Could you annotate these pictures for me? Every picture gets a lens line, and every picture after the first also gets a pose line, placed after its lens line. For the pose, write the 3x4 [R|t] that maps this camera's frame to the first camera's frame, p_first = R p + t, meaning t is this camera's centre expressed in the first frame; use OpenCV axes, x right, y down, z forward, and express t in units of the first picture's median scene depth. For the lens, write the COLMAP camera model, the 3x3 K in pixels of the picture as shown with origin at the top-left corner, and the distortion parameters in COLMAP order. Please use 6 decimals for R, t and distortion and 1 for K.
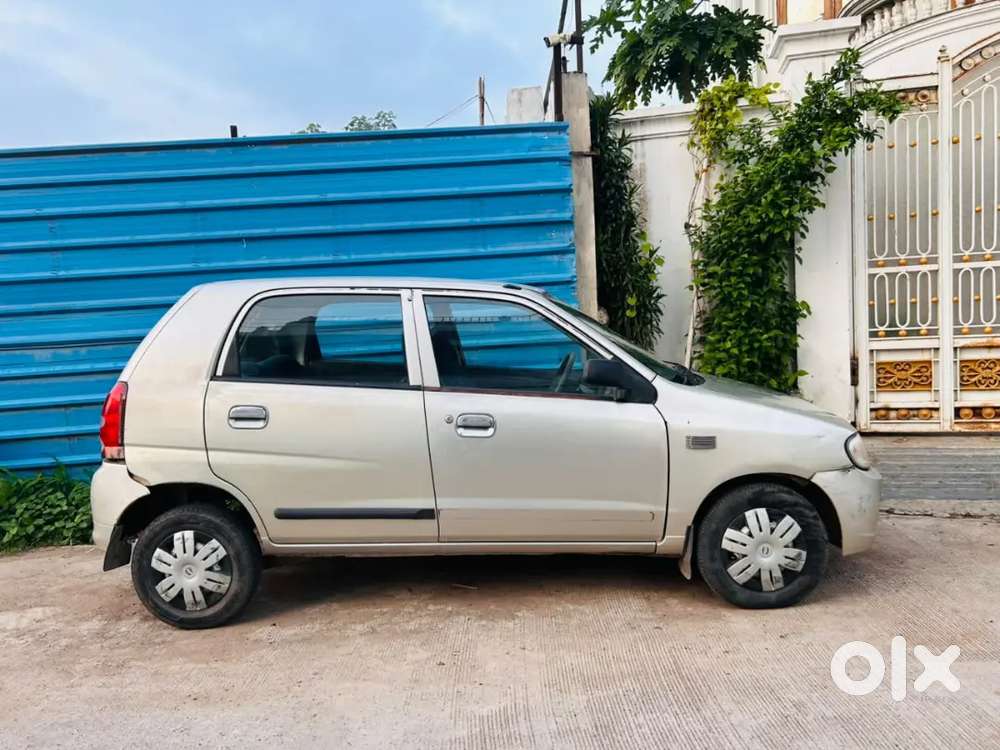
lens RADIAL K [[754.1, 0, 484.0], [0, 754.1, 381.5], [0, 0, 1]] dist [0.036669, -0.072002]
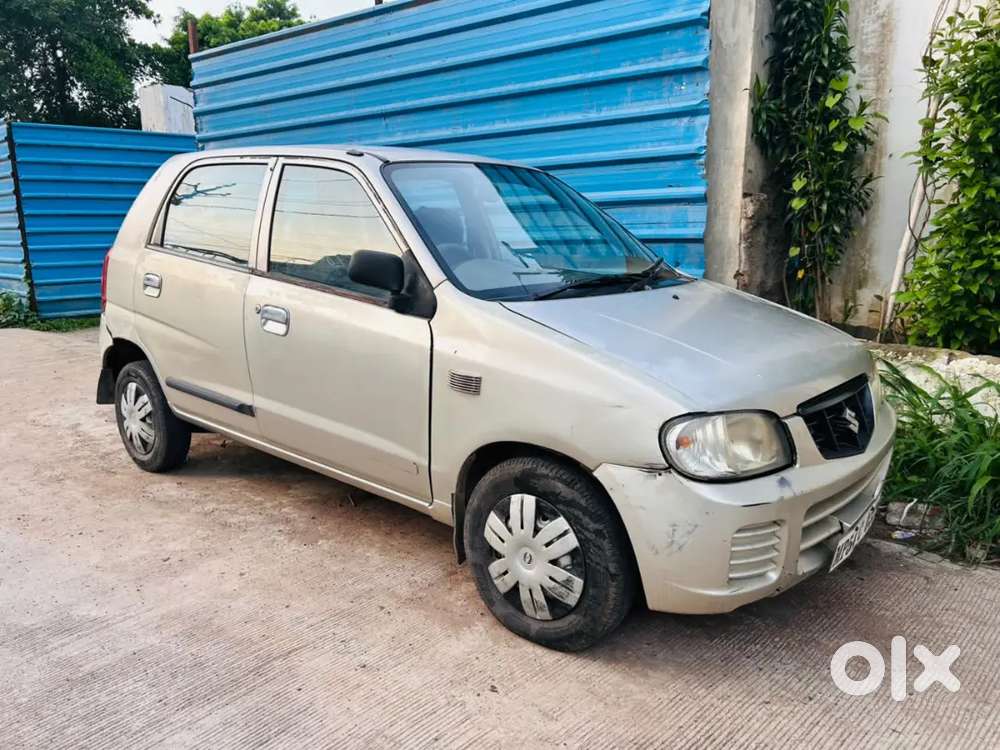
lens RADIAL K [[750.9, 0, 485.7], [0, 750.9, 389.8], [0, 0, 1]] dist [0.026258, -0.031048]
pose [[0.777060, 0.176238, -0.604250, 0.684847], [-0.086671, 0.980816, 0.174611, -0.031812], [0.623431, -0.083313, 0.777427, 0.457779]]
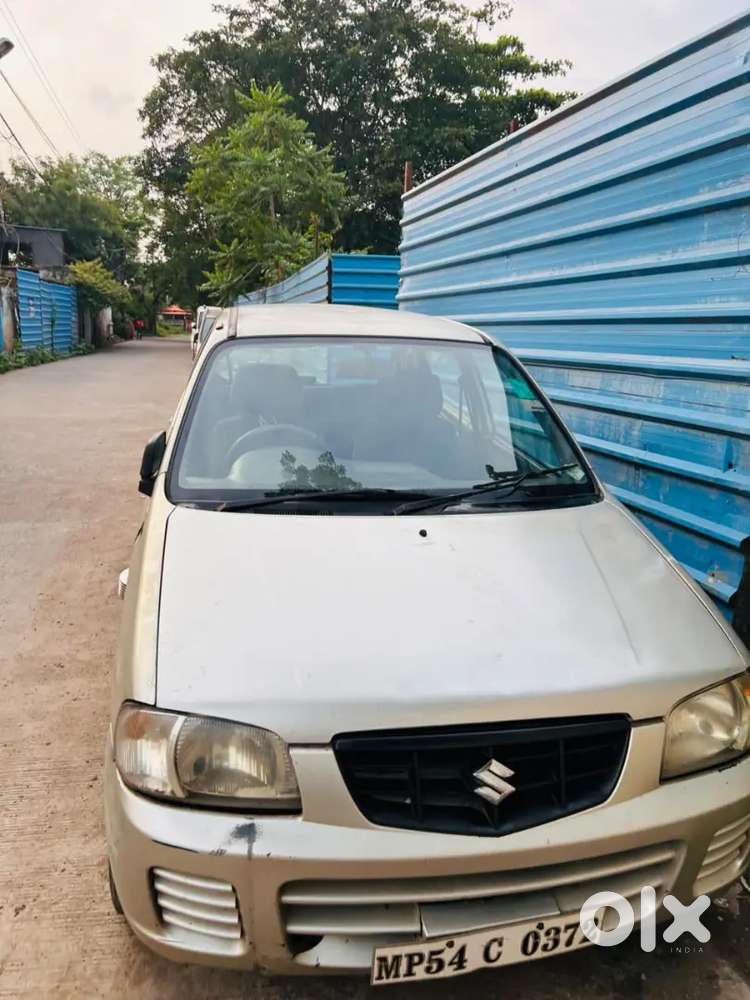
lens RADIAL K [[750.7, 0, 364.3], [0, 750.7, 495.3], [0, 0, 1]] dist [0.029684, -0.037469]
pose [[0.229133, 0.268415, -0.935656, 0.880118], [-0.127717, 0.961209, 0.244469, -0.169871], [0.964980, 0.063483, 0.254526, 0.979358]]
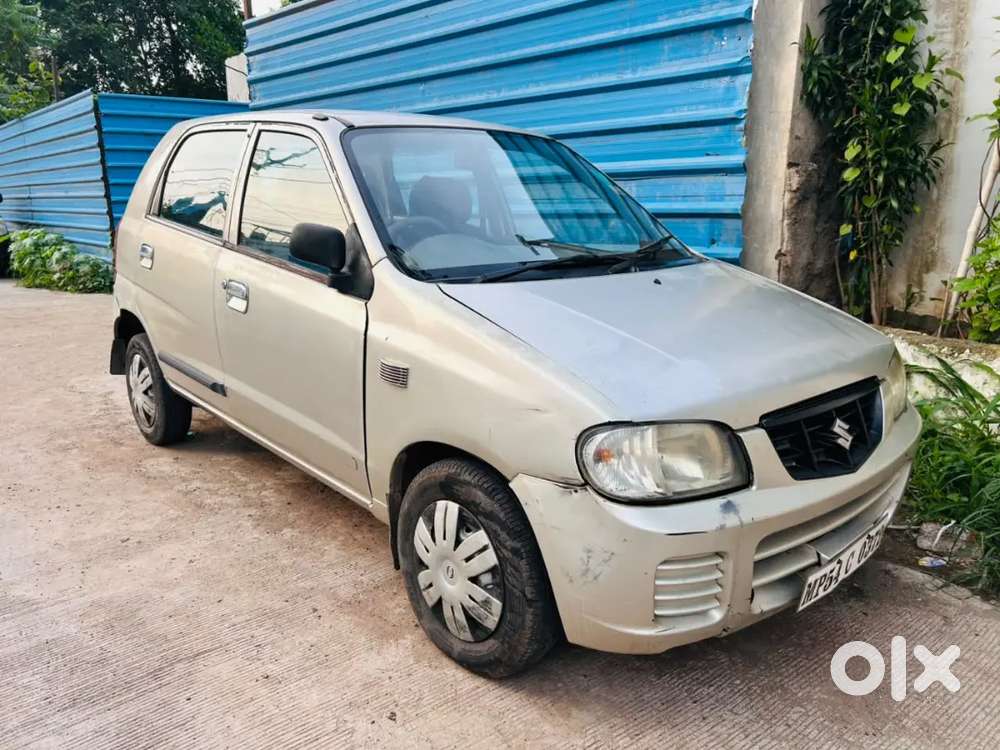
lens RADIAL K [[750.7, 0, 495.5], [0, 750.7, 390.1], [0, 0, 1]] dist [0.029684, -0.037469]
pose [[0.693627, 0.225295, -0.684196, 0.735832], [-0.097486, 0.970452, 0.220725, -0.047006], [0.713707, -0.086402, 0.695095, 0.601185]]
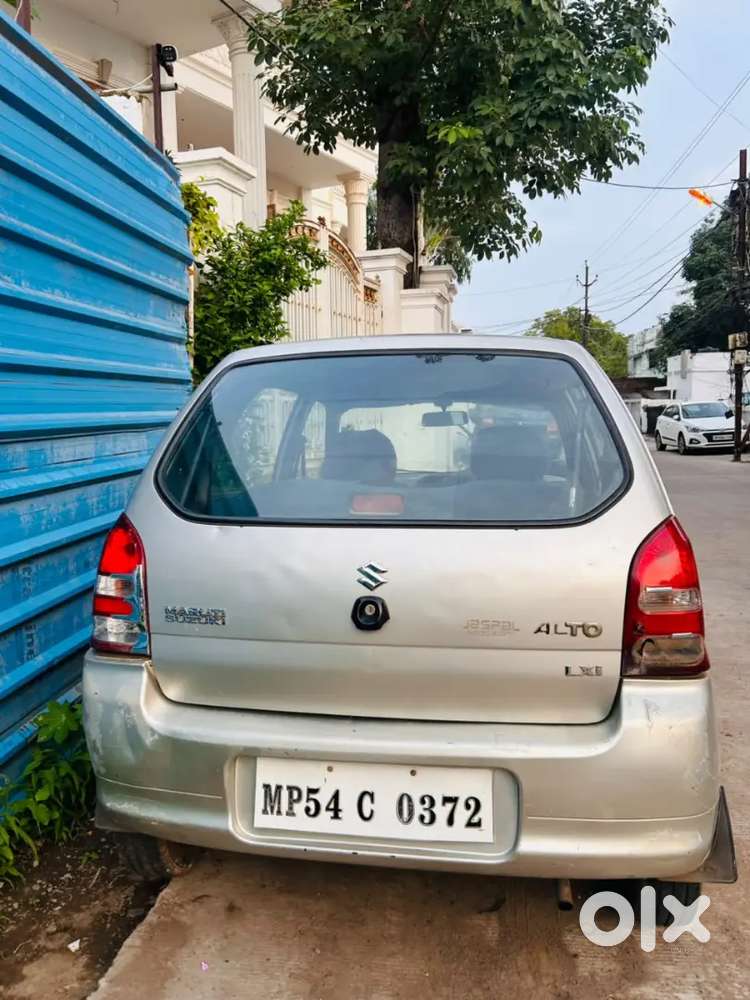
lens RADIAL K [[752.1, 0, 375.0], [0, 752.1, 500.0], [0, 0, 1]] dist [0.010909, -0.004616]
pose [[0.121310, -0.068158, 0.990272, -0.978941], [0.092558, 0.994070, 0.057081, -0.061841], [-0.988290, 0.084733, 0.126900, 1.146496]]
